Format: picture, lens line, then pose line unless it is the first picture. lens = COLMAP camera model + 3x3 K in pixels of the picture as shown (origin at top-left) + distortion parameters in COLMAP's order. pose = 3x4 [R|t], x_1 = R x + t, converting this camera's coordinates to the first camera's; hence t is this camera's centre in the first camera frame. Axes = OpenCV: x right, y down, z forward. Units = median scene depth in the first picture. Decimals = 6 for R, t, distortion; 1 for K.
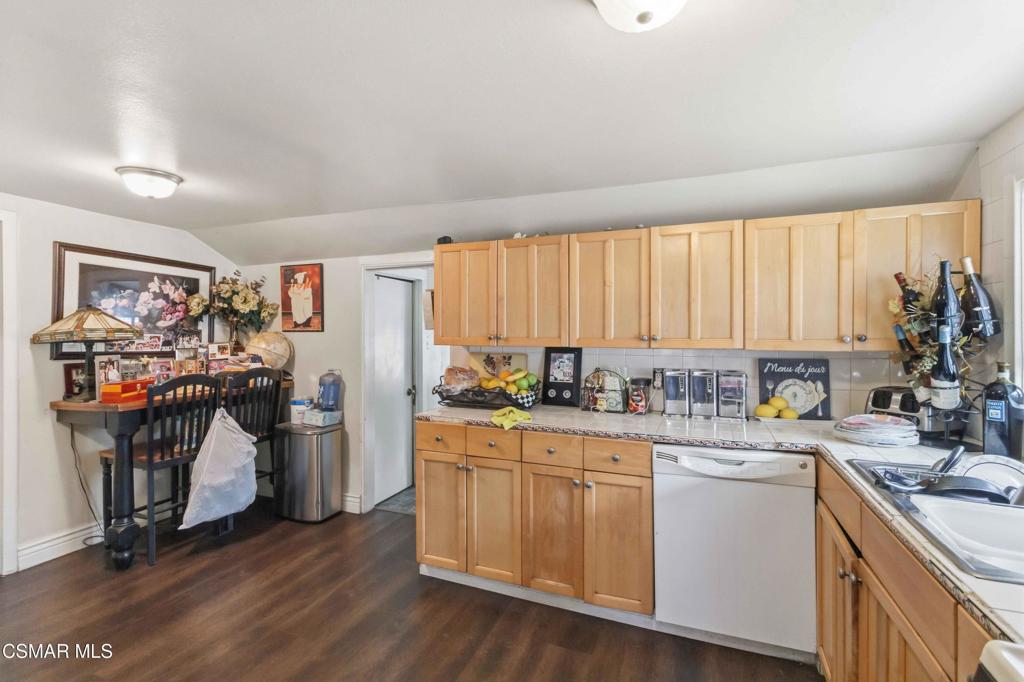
lens RADIAL K [[474.5, 0, 509.7], [0, 474.5, 335.6], [0, 0, 1]] dist [-0.000580, 0.000333]
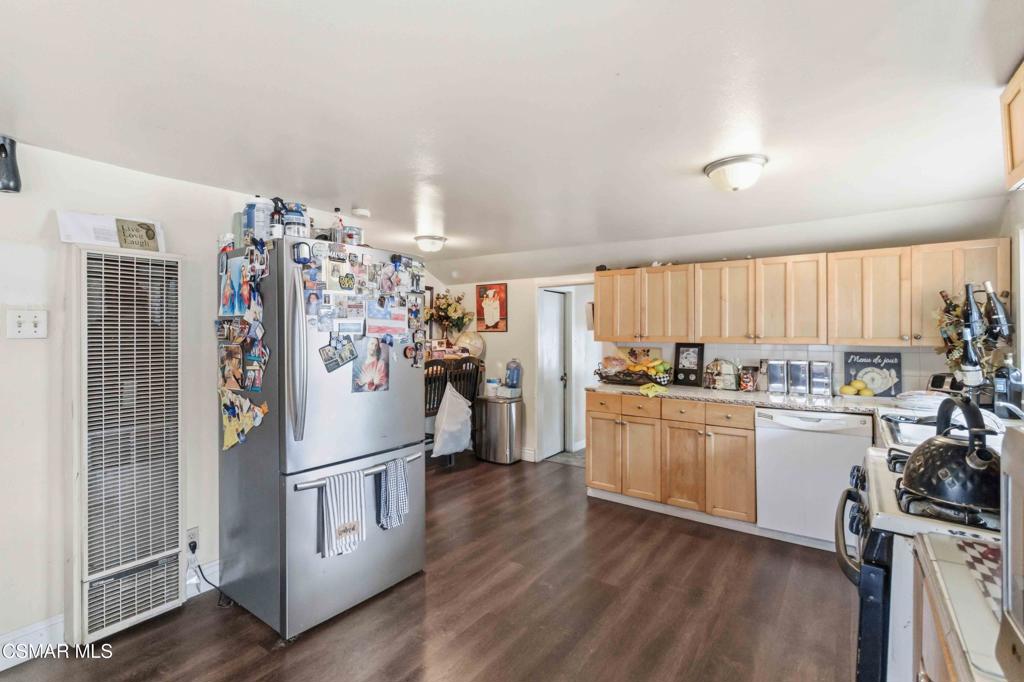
lens RADIAL K [[467.3, 0, 510.7], [0, 467.3, 330.7], [0, 0, 1]] dist [-0.002855, -0.000562]
pose [[0.971152, 0.000484, -0.238461, -0.080123], [-0.002995, 0.999944, -0.010167, 0.003952], [0.238443, 0.010588, 0.971099, -0.517215]]
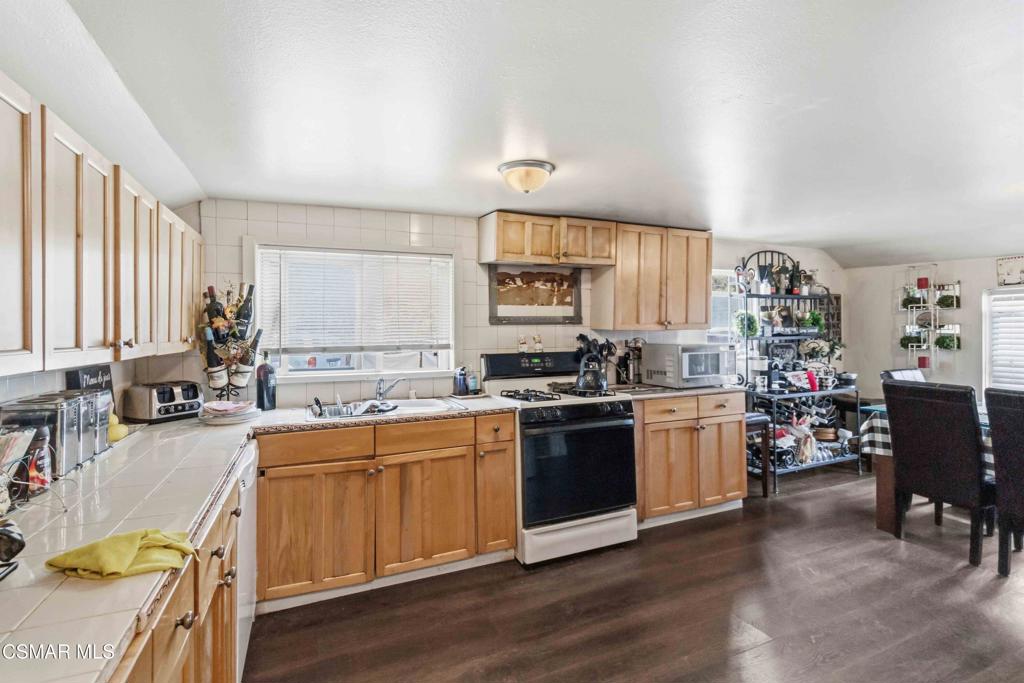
lens RADIAL K [[467.3, 0, 510.7], [0, 467.3, 331.2], [0, 0, 1]] dist [-0.002855, -0.000562]
pose [[-0.708037, 0.009849, 0.706107, -0.479007], [0.019082, 0.999804, 0.005189, -0.004439], [-0.705917, 0.017148, -0.708086, 1.029656]]
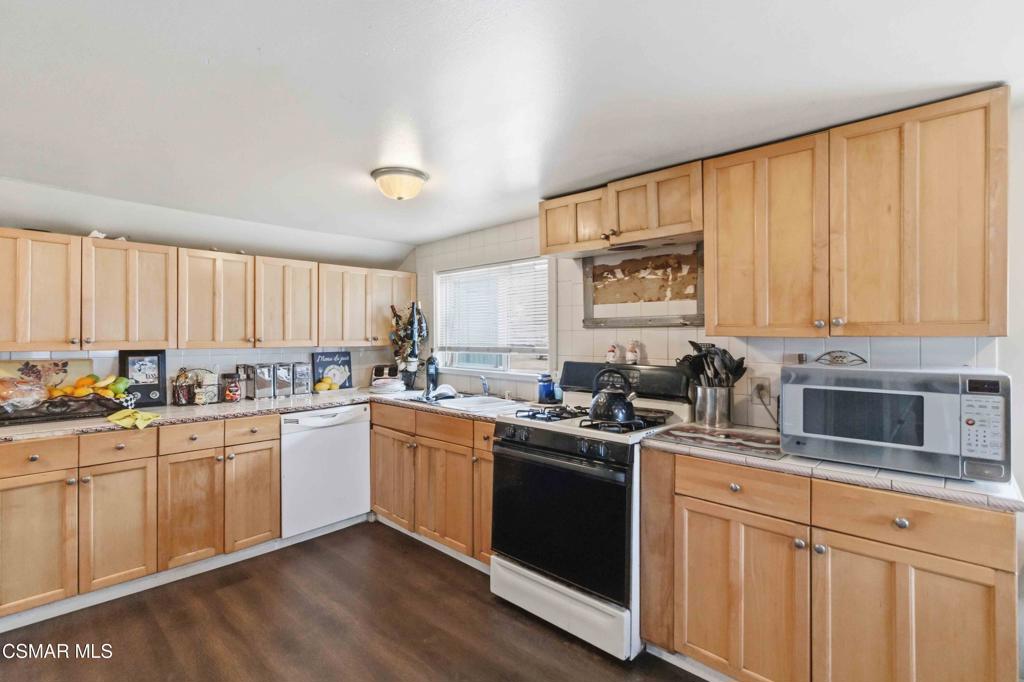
lens RADIAL K [[474.5, 0, 509.7], [0, 474.5, 335.6], [0, 0, 1]] dist [-0.000580, 0.000333]
pose [[0.362003, 0.001330, 0.932176, -0.652937], [0.008522, 0.999952, -0.004736, 0.005144], [-0.932138, 0.009659, 0.361975, -0.126805]]
